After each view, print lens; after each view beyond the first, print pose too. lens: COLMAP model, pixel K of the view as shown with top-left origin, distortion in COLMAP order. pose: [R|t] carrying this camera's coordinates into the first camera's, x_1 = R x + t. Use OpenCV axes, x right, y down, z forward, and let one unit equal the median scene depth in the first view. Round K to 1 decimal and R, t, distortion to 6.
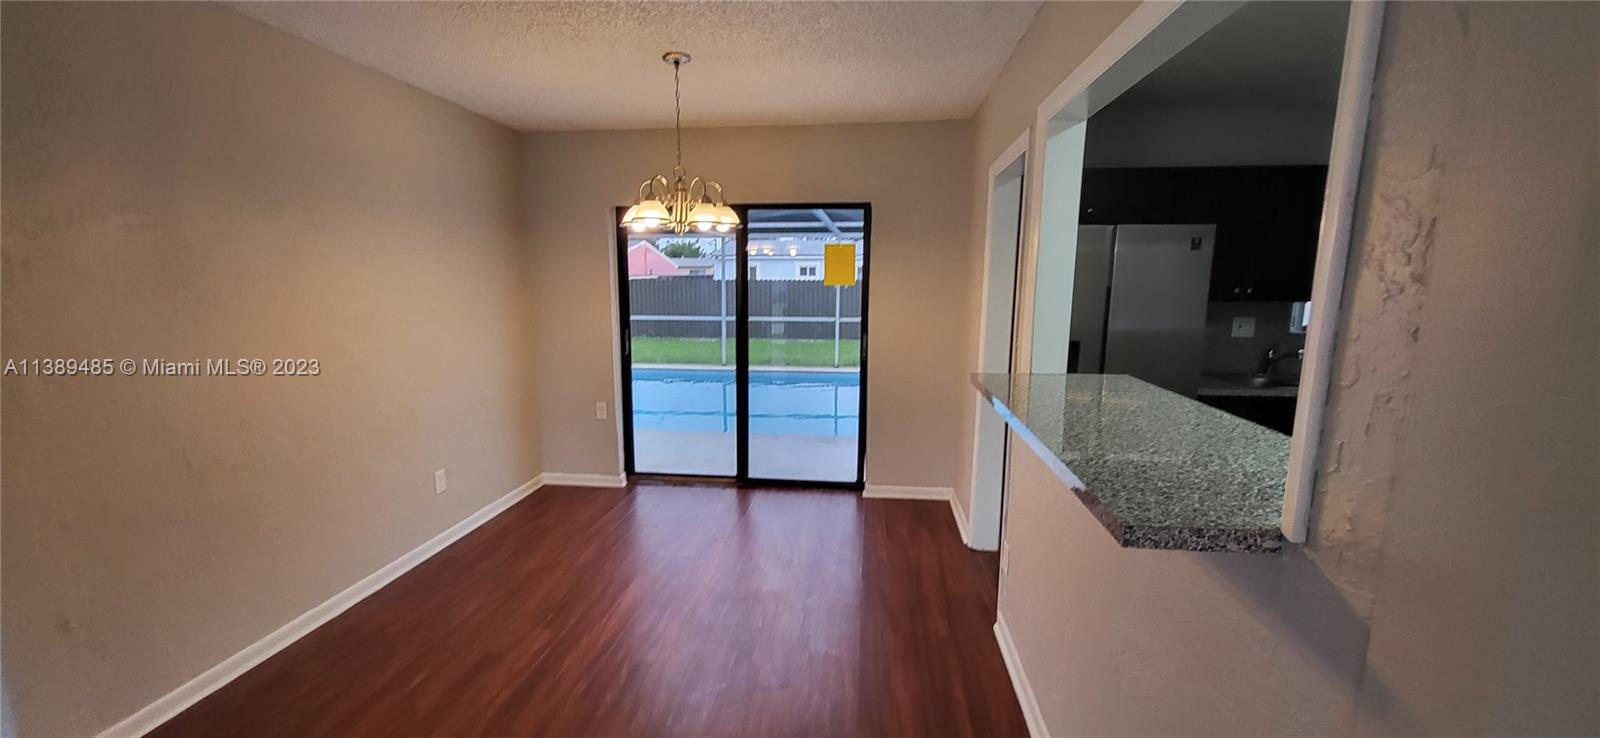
lens RADIAL K [[635.6, 0, 801.1], [0, 635.6, 381.8], [0, 0, 1]] dist [0.000653, -0.000140]
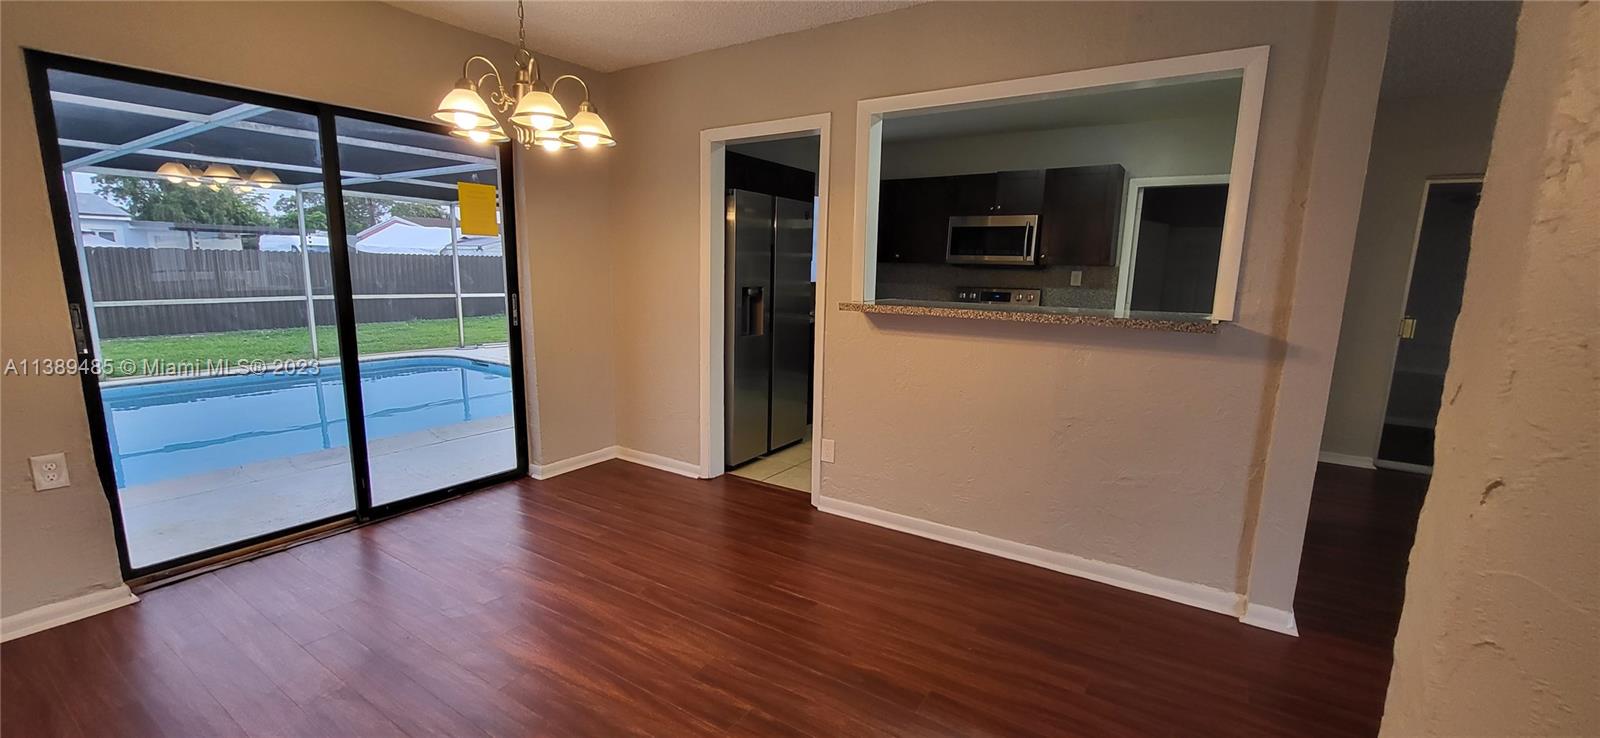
lens RADIAL K [[635.6, 0, 791.6], [0, 635.6, 377.9], [0, 0, 1]] dist [0.000653, -0.000140]
pose [[0.461755, -0.146097, 0.874893, -0.550400], [0.124338, 0.987265, 0.099238, -0.003813], [-0.878250, 0.062959, 0.474040, 0.296254]]
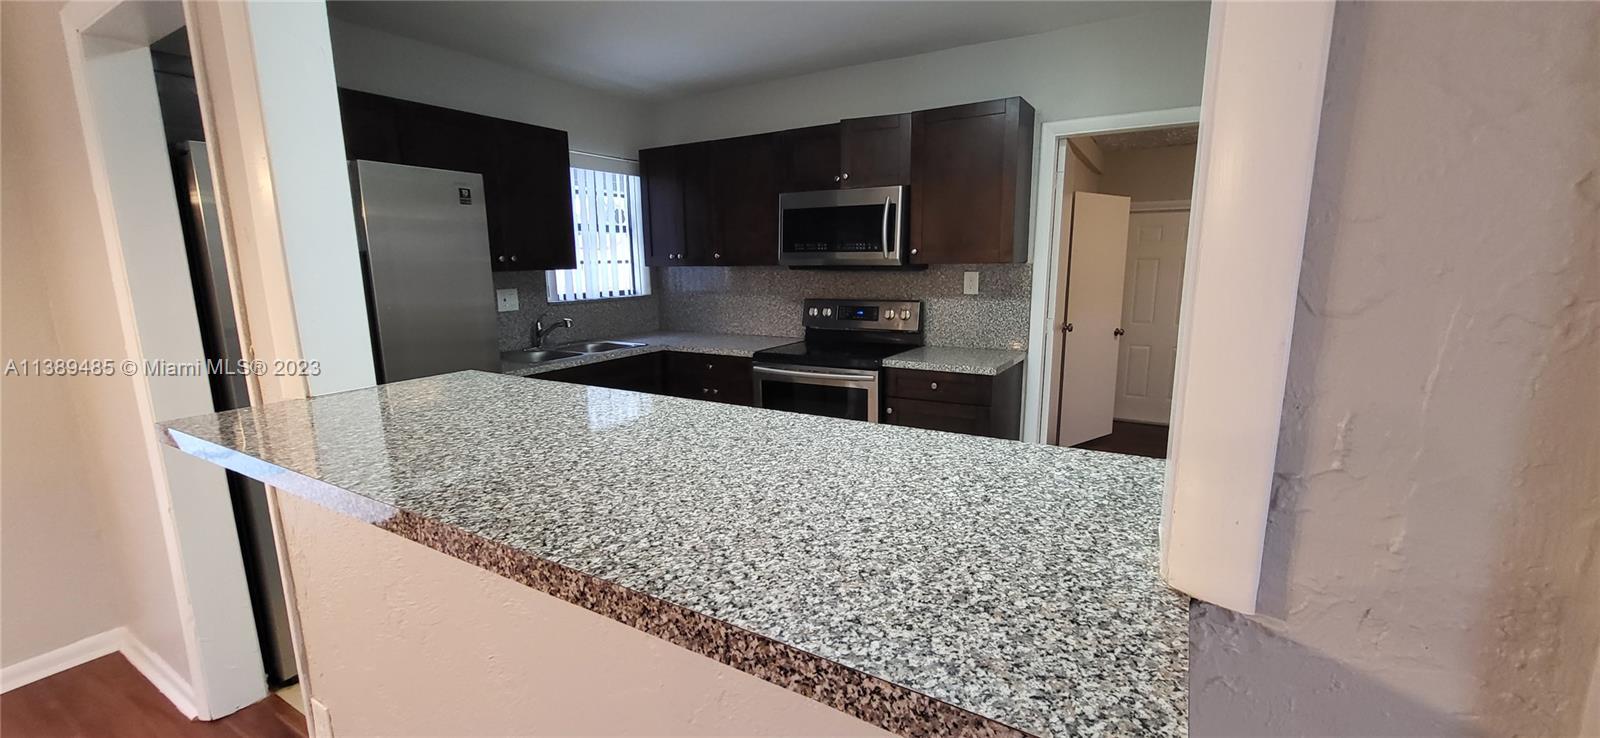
lens RADIAL K [[635.6, 0, 796.5], [0, 635.6, 380.0], [0, 0, 1]] dist [0.000653, -0.000140]
pose [[0.423184, -0.176870, 0.888613, 0.035972], [0.161063, 0.979826, 0.118322, -0.014407], [-0.891613, 0.093050, 0.443134, 0.231652]]
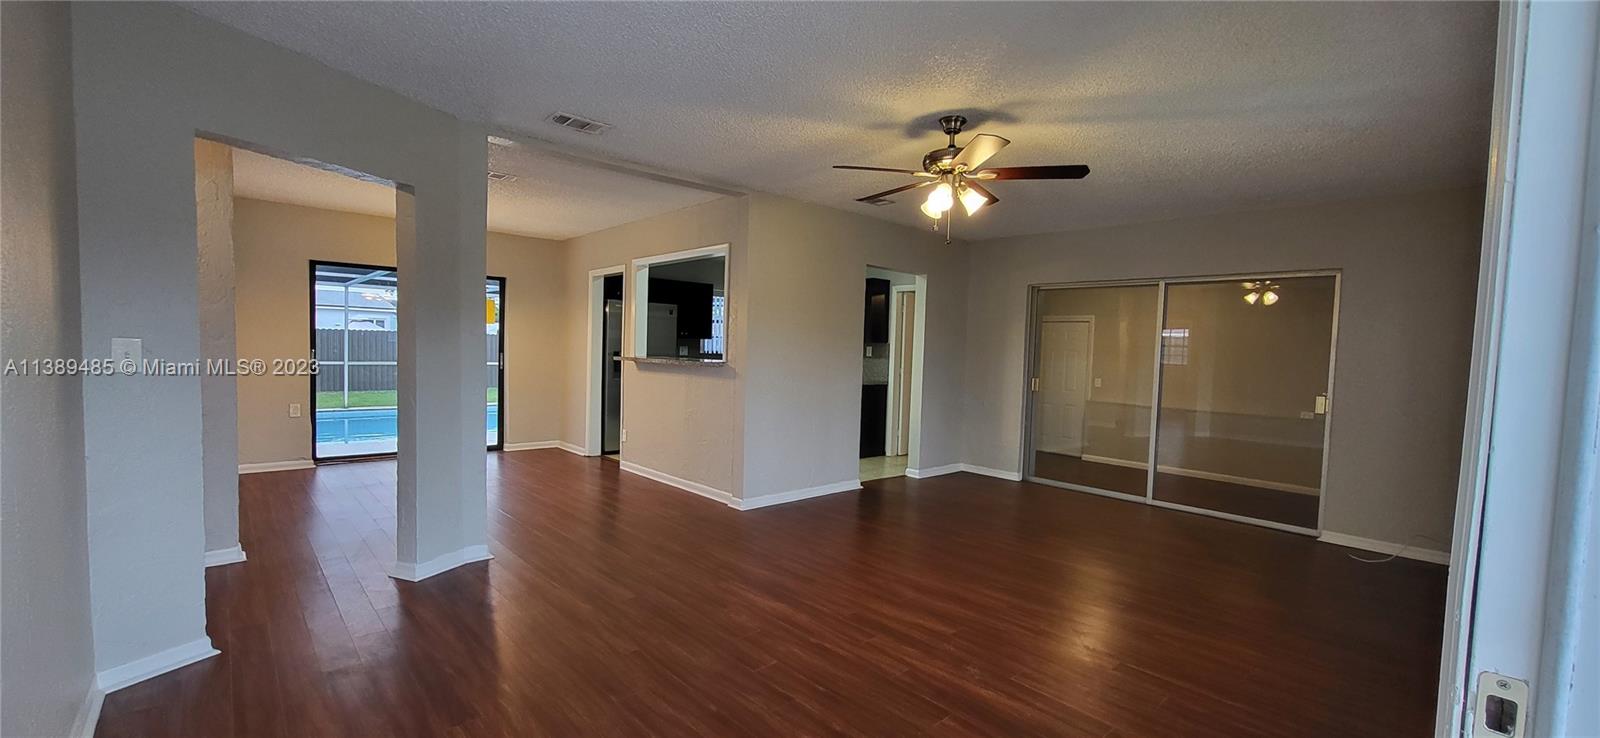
lens RADIAL K [[635.6, 0, 792.9], [0, 635.6, 371.9], [0, 0, 1]] dist [0.000653, -0.000140]
pose [[0.666362, -0.009692, 0.745565, -0.709891], [0.091585, 0.993408, -0.068941, 0.177438], [-0.739982, 0.114222, 0.662857, -0.750210]]
